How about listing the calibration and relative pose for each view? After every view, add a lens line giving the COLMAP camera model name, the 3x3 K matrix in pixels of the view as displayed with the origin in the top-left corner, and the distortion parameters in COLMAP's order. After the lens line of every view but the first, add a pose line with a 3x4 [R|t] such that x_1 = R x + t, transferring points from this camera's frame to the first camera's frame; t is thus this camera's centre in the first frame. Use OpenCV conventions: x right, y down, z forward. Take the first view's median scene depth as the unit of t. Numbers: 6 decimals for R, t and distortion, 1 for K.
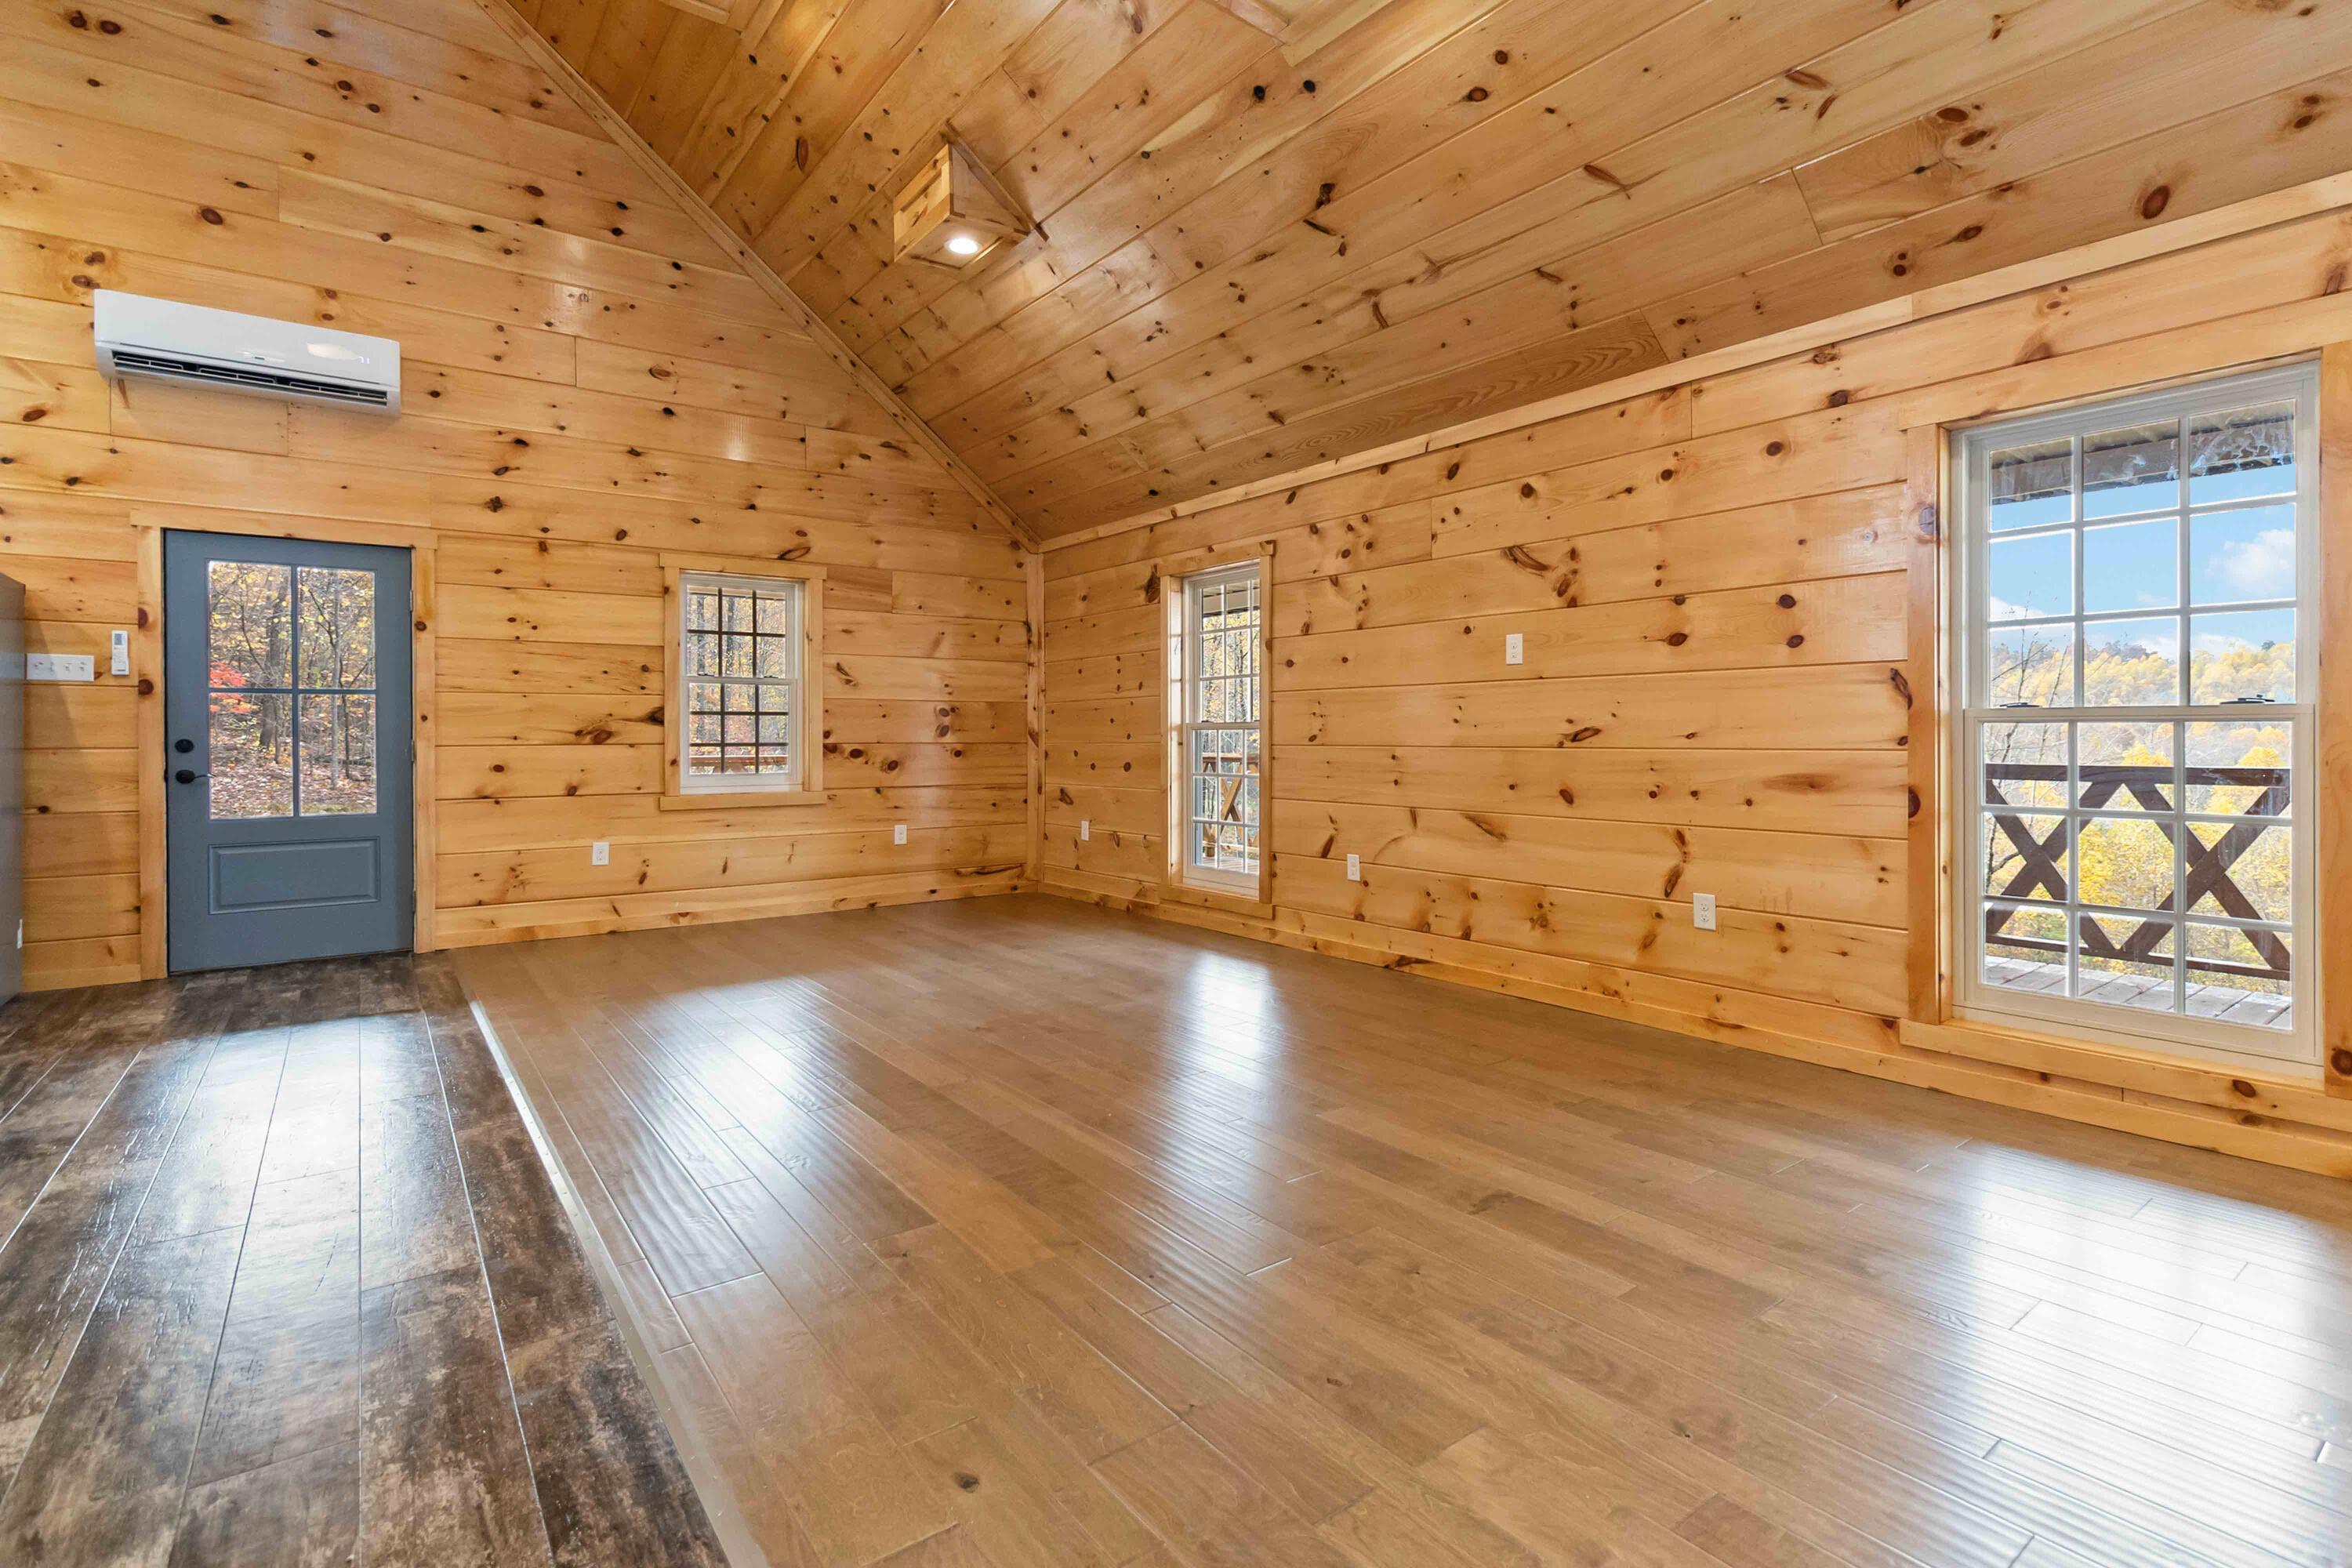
lens RADIAL K [[1098.5, 0, 1159.2], [0, 1098.5, 731.3], [0, 0, 1]] dist [0.001705, 0.001115]
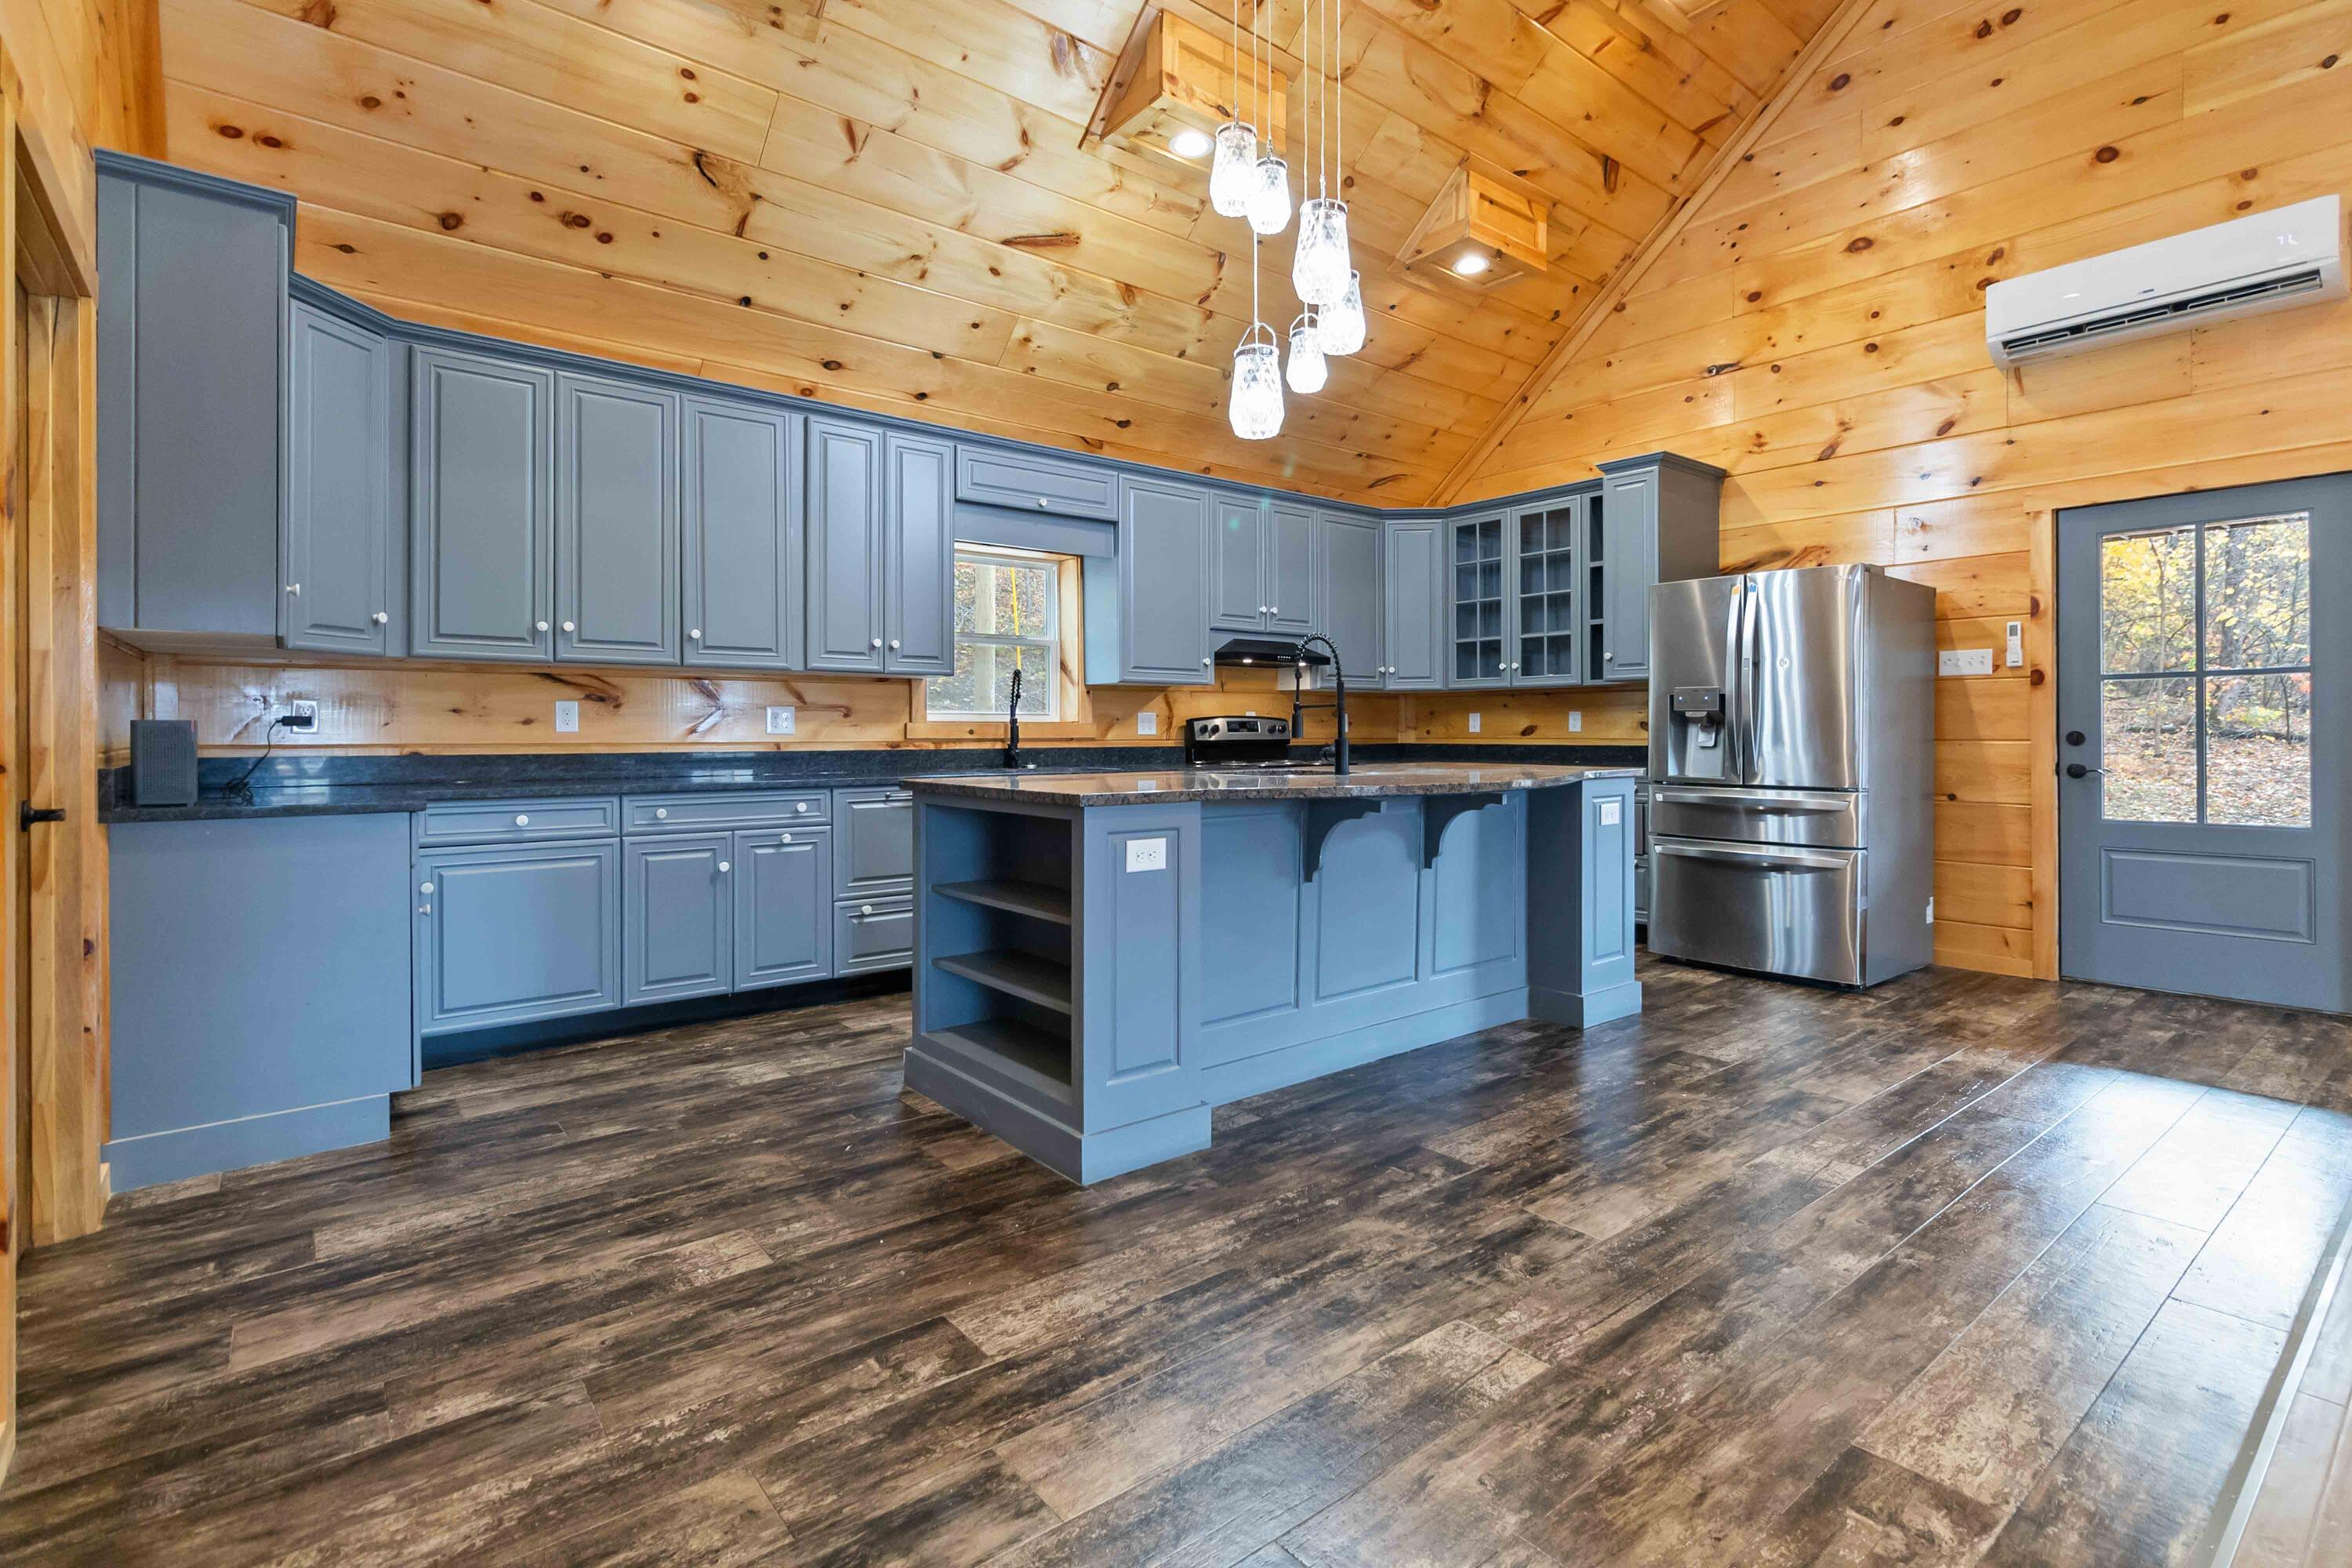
lens RADIAL K [[1134.3, 0, 1188.5], [0, 1134.3, 738.8], [0, 0, 1]] dist [0.001354, 0.005699]
pose [[0.052577, 0.007830, -0.998586, 0.036770], [0.006270, 0.999947, 0.008171, 0.000879], [0.998597, -0.006691, 0.052525, 0.169021]]
